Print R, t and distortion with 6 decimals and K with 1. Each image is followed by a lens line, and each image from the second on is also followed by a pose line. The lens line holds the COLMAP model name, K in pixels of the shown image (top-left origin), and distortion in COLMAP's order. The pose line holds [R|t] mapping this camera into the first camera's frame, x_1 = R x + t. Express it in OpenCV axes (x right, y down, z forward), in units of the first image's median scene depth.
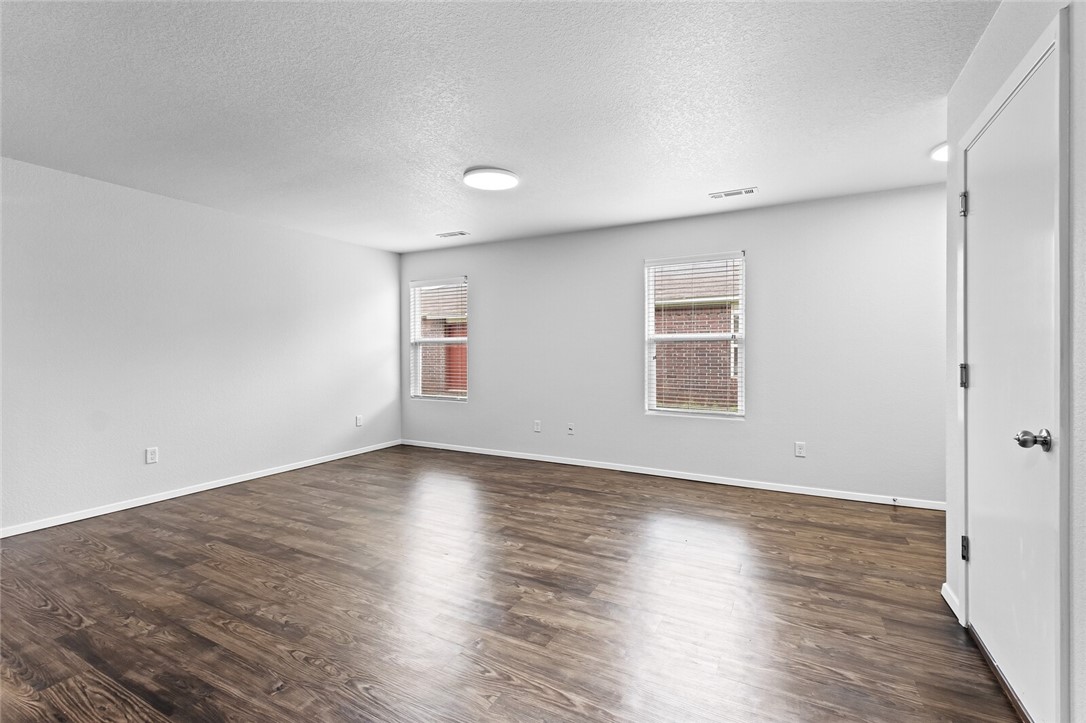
lens RADIAL K [[483.1, 0, 539.3], [0, 483.1, 357.9], [0, 0, 1]] dist [0.017486, -0.008354]
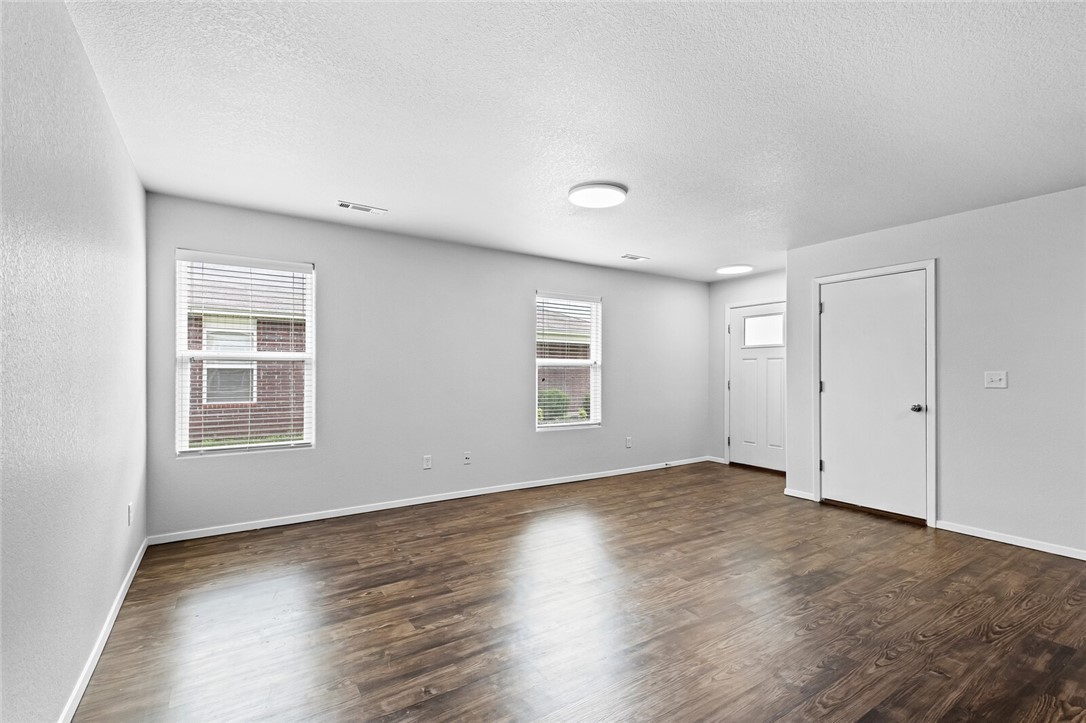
lens RADIAL K [[483.1, 0, 539.3], [0, 483.1, 357.9], [0, 0, 1]] dist [0.017486, -0.008354]
pose [[0.479511, 0.029569, 0.877038, -0.992308], [0.009064, 0.999212, -0.038643, -0.010695], [-0.877489, 0.026479, 0.478865, 0.621990]]
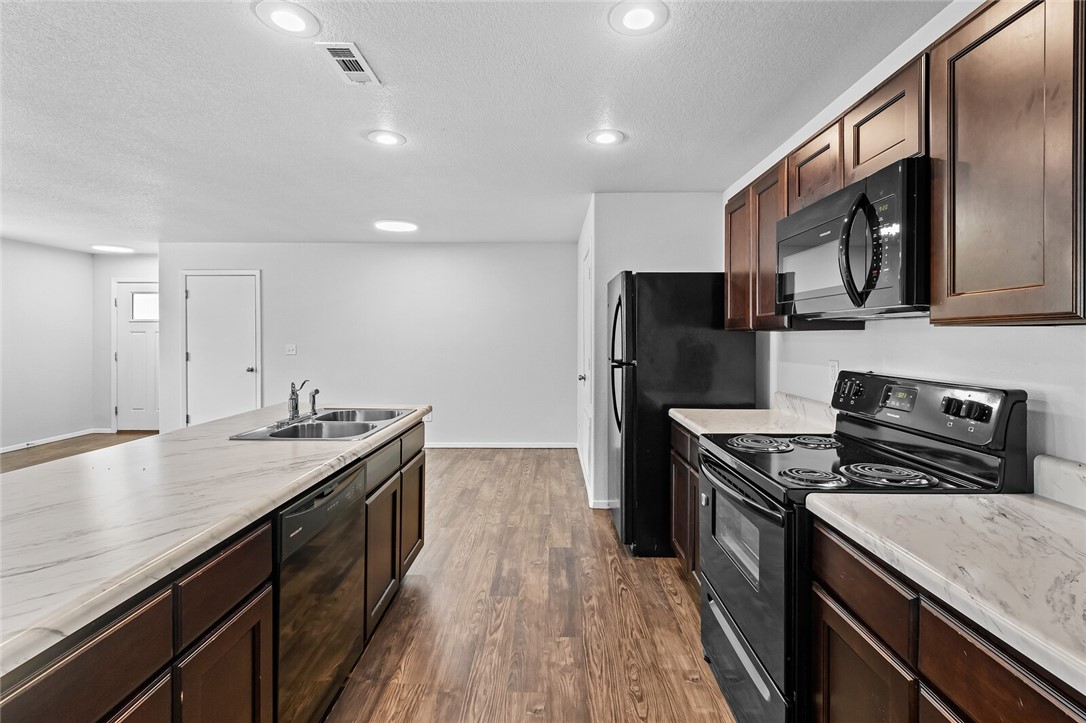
lens RADIAL K [[485.6, 0, 544.5], [0, 485.6, 339.4], [0, 0, 1]] dist [0.013143, -0.000518]
pose [[-0.463814, -0.005084, 0.885918, -1.493516], [0.012894, 0.999839, 0.012489, -0.039701], [-0.885839, 0.017216, -0.463673, 0.290023]]
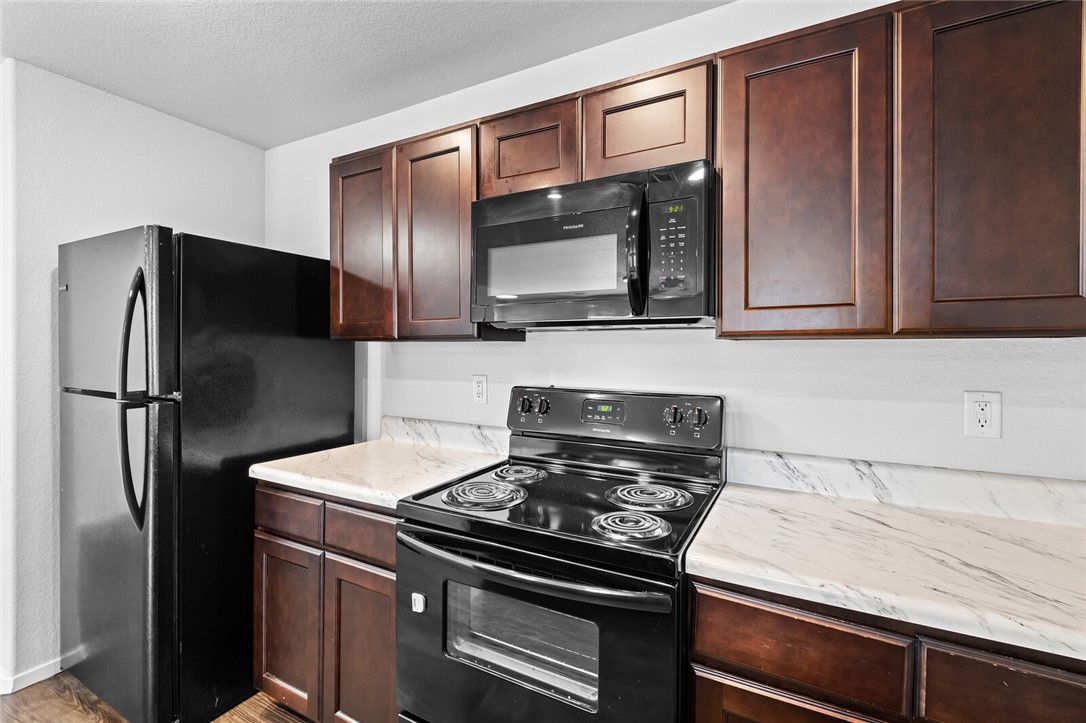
lens RADIAL K [[486.9, 0, 546.0], [0, 486.9, 349.2], [0, 0, 1]] dist [-0.000965, -0.000540]
pose [[-0.999934, -0.000385, 0.011520, -1.186291], [-0.000170, 0.999825, 0.018702, -0.040272], [-0.011526, 0.018699, -0.999759, 0.227560]]
